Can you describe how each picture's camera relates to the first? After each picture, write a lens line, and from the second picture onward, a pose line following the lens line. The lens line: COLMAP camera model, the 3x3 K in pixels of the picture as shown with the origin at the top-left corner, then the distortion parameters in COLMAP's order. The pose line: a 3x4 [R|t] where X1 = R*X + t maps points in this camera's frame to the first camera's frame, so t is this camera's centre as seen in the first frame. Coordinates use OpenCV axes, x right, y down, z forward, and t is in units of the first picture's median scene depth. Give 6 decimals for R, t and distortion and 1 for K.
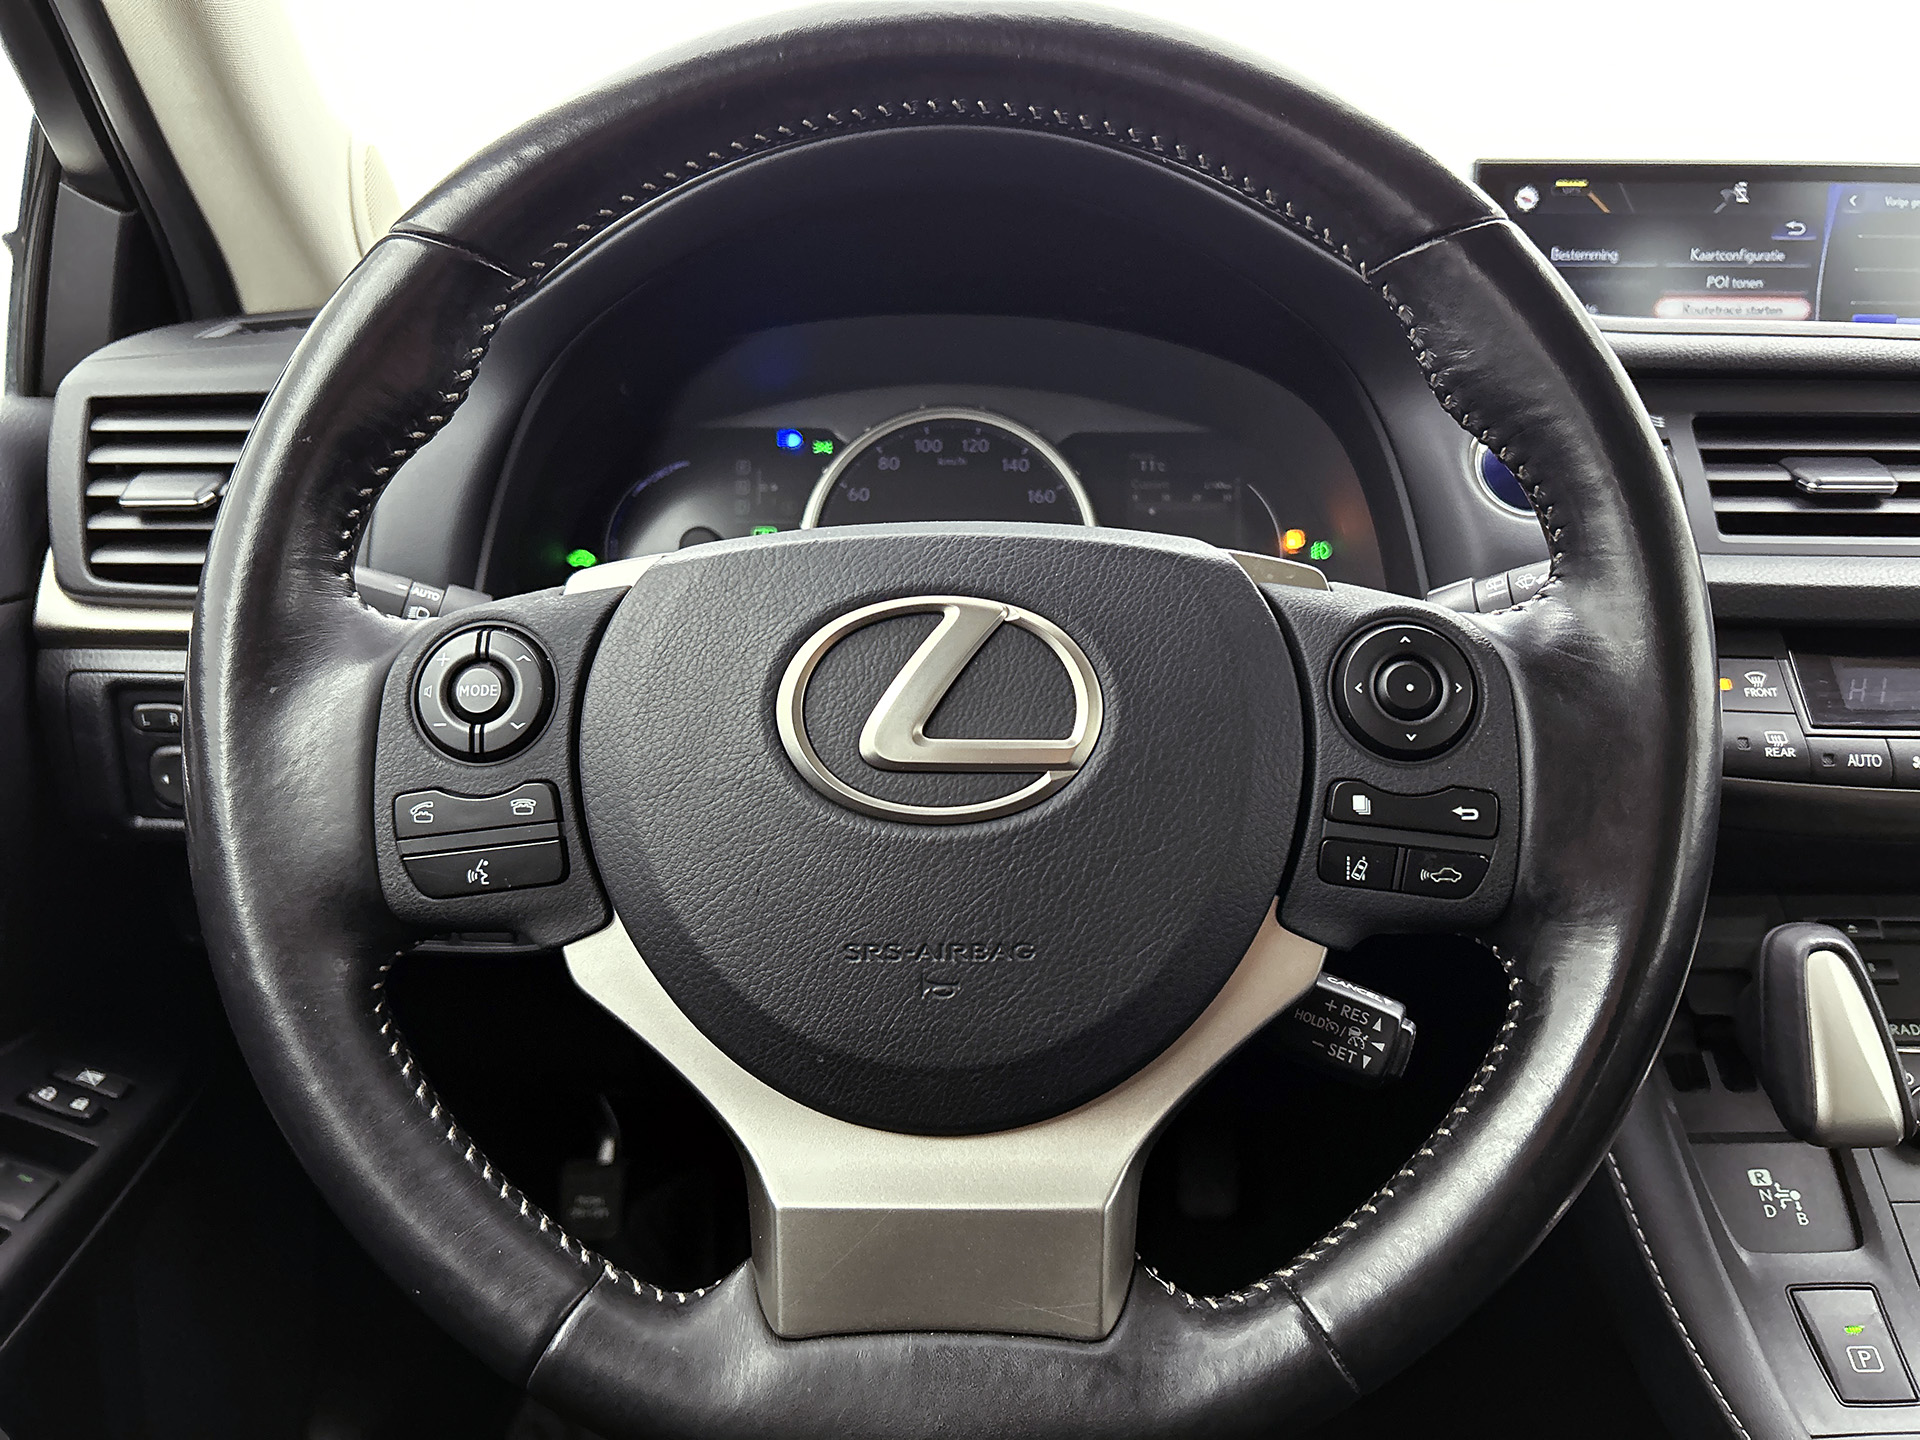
lens RADIAL K [[1476.1, 0, 951.8], [0, 1476.1, 718.6], [0, 0, 1]] dist [0.009080, -0.006044]
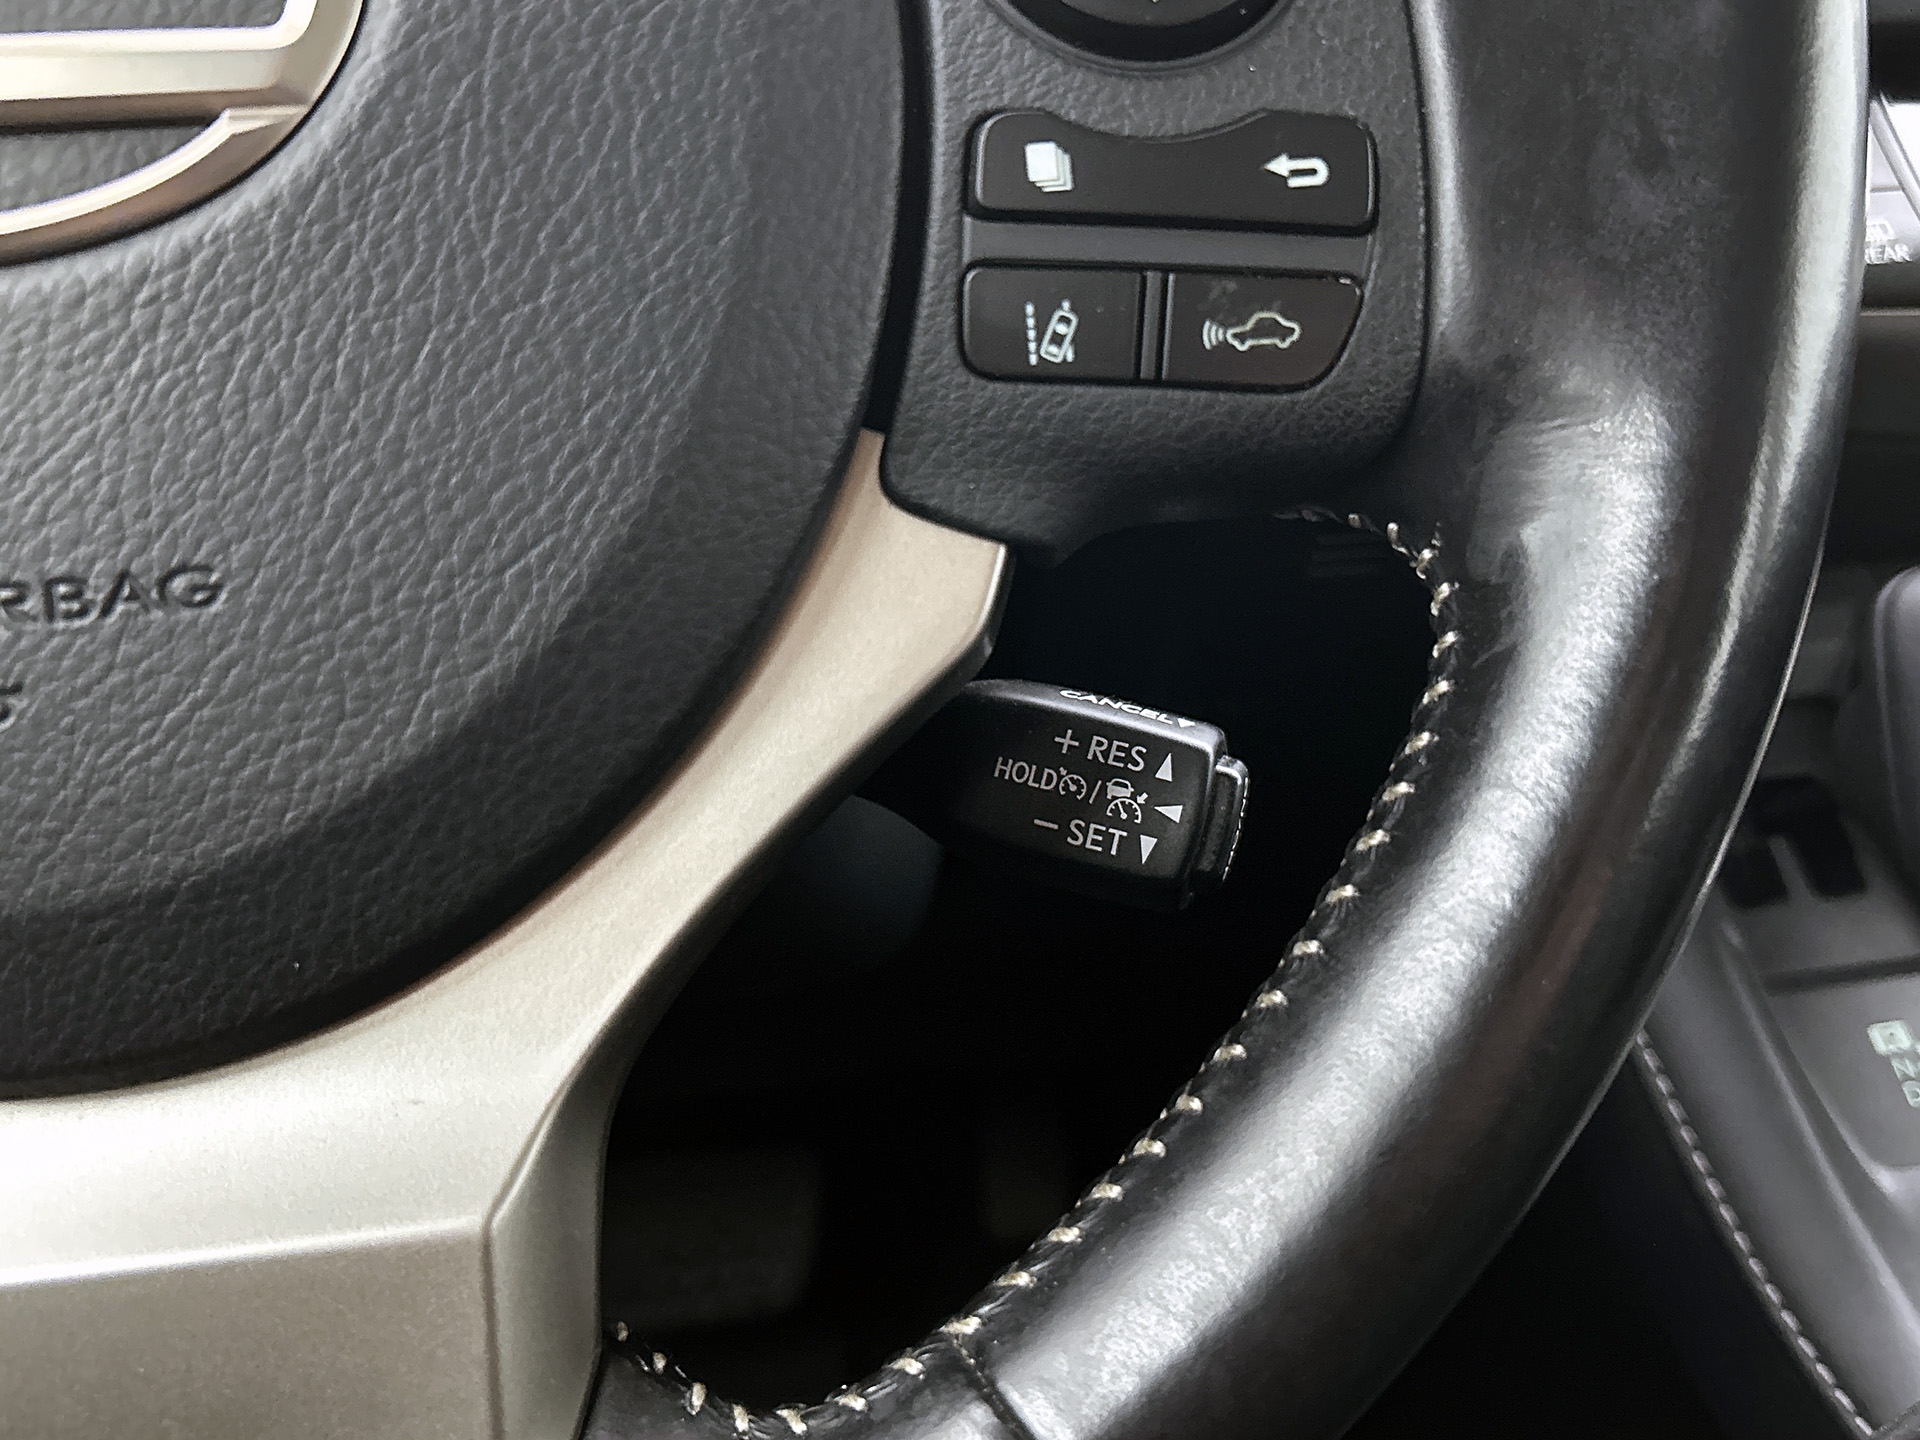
lens RADIAL K [[1843.5, 0, 960.0], [0, 1843.5, 720.0], [0, 0, 1]] dist [0.002621, 0.000051]
pose [[0.988303, -0.092100, 0.121554, 0.175412], [0.086631, 0.995008, 0.049549, 0.178464], [-0.125511, -0.038439, 0.991347, 0.489234]]
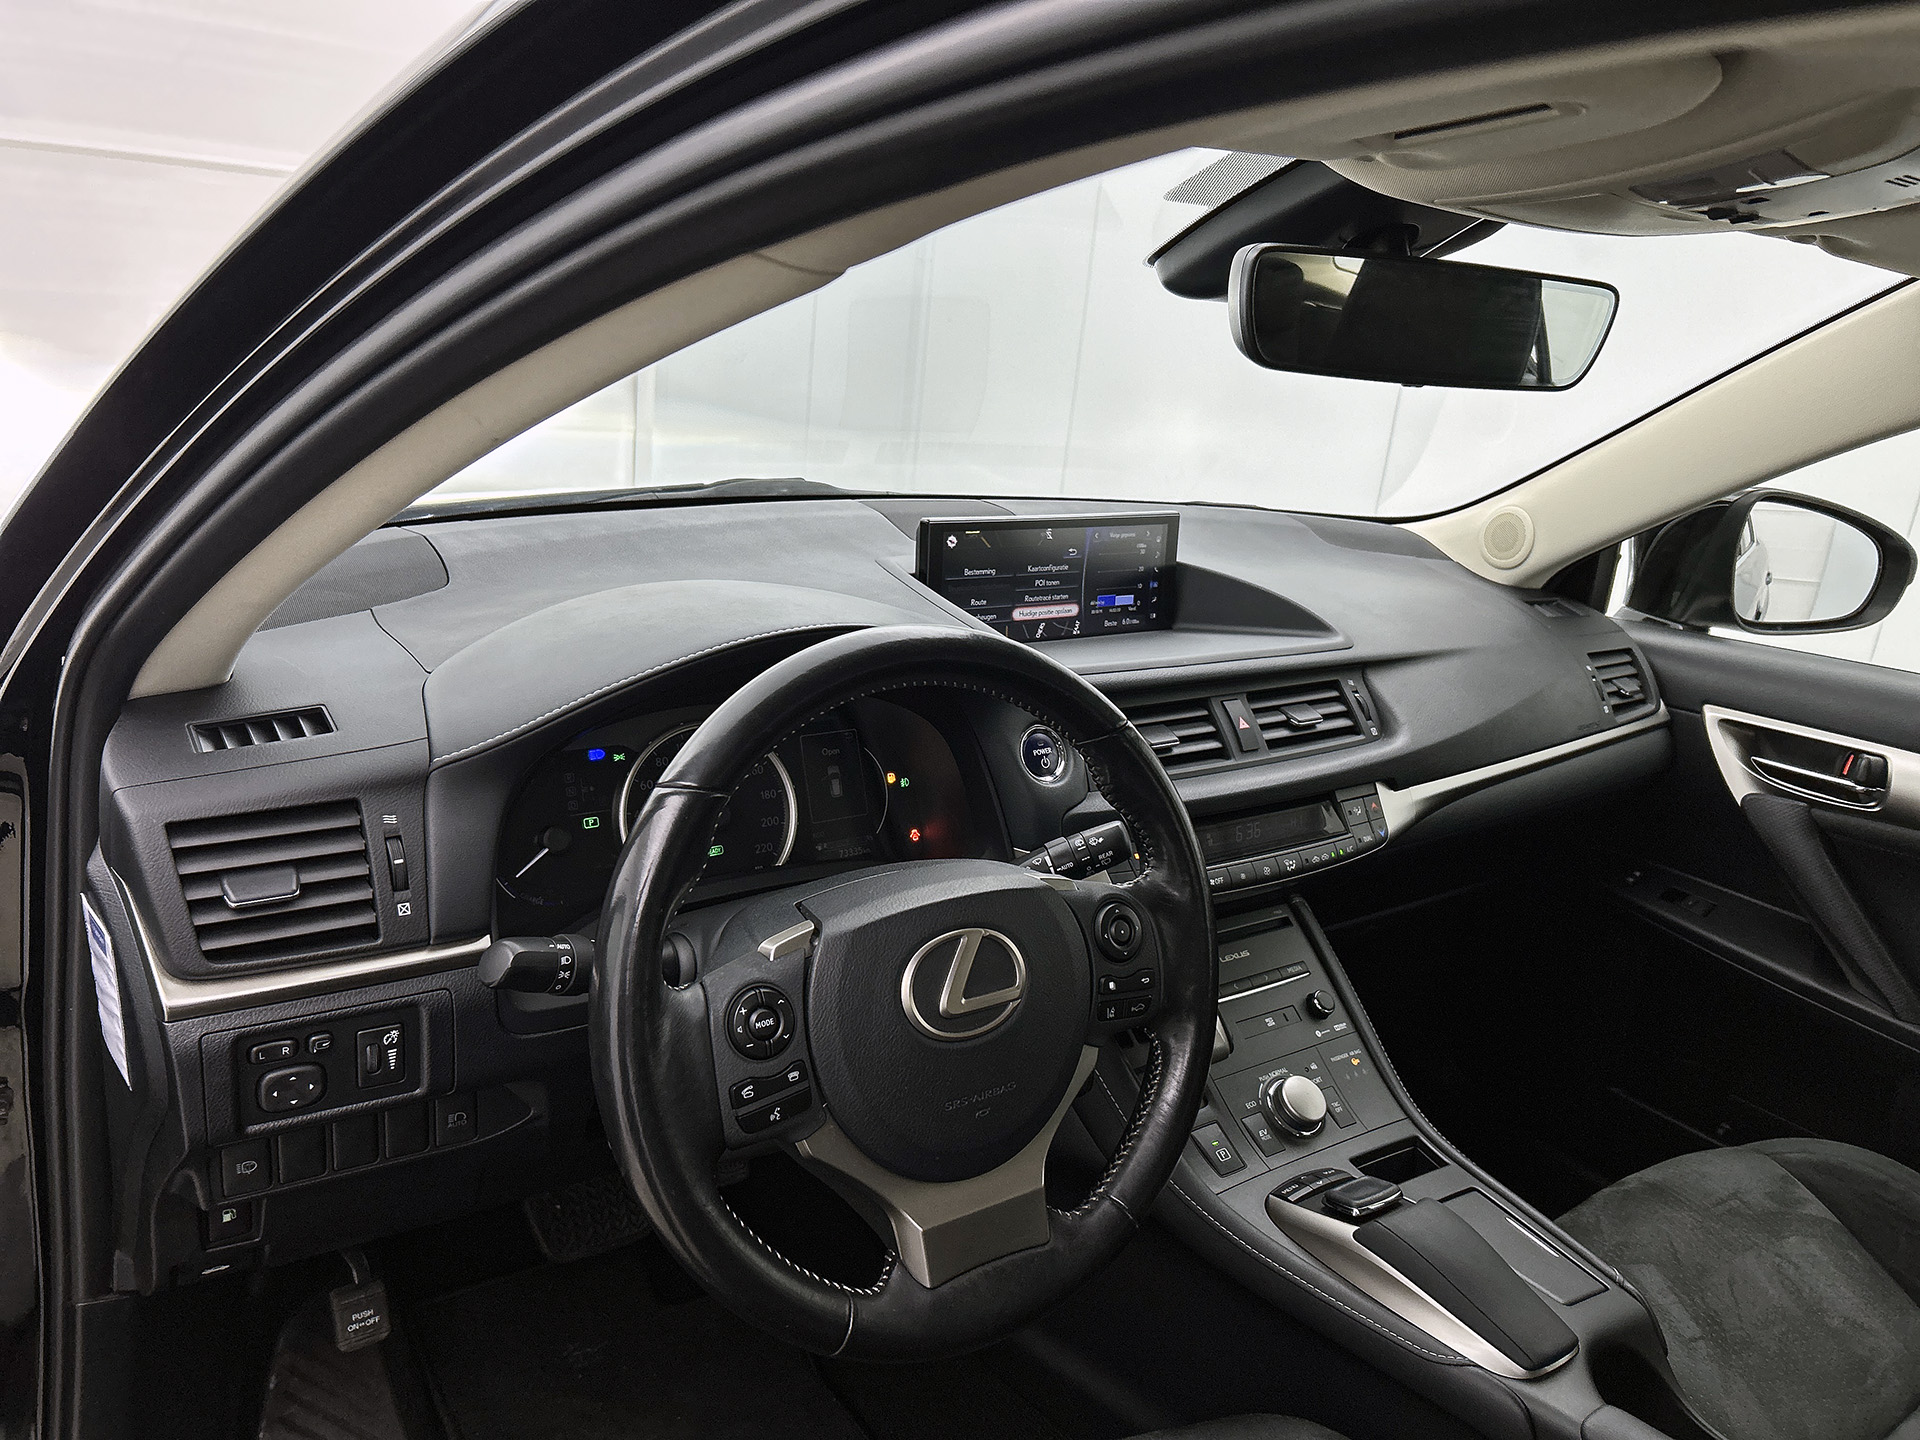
lens RADIAL K [[1474.0, 0, 972.7], [0, 1474.0, 726.8], [0, 0, 1]] dist [0.032920, -0.007448]
pose [[0.795578, -0.110610, 0.595669, -1.227310], [0.077668, 0.993701, 0.080786, -0.547326], [-0.600852, -0.018007, 0.799157, -0.719139]]
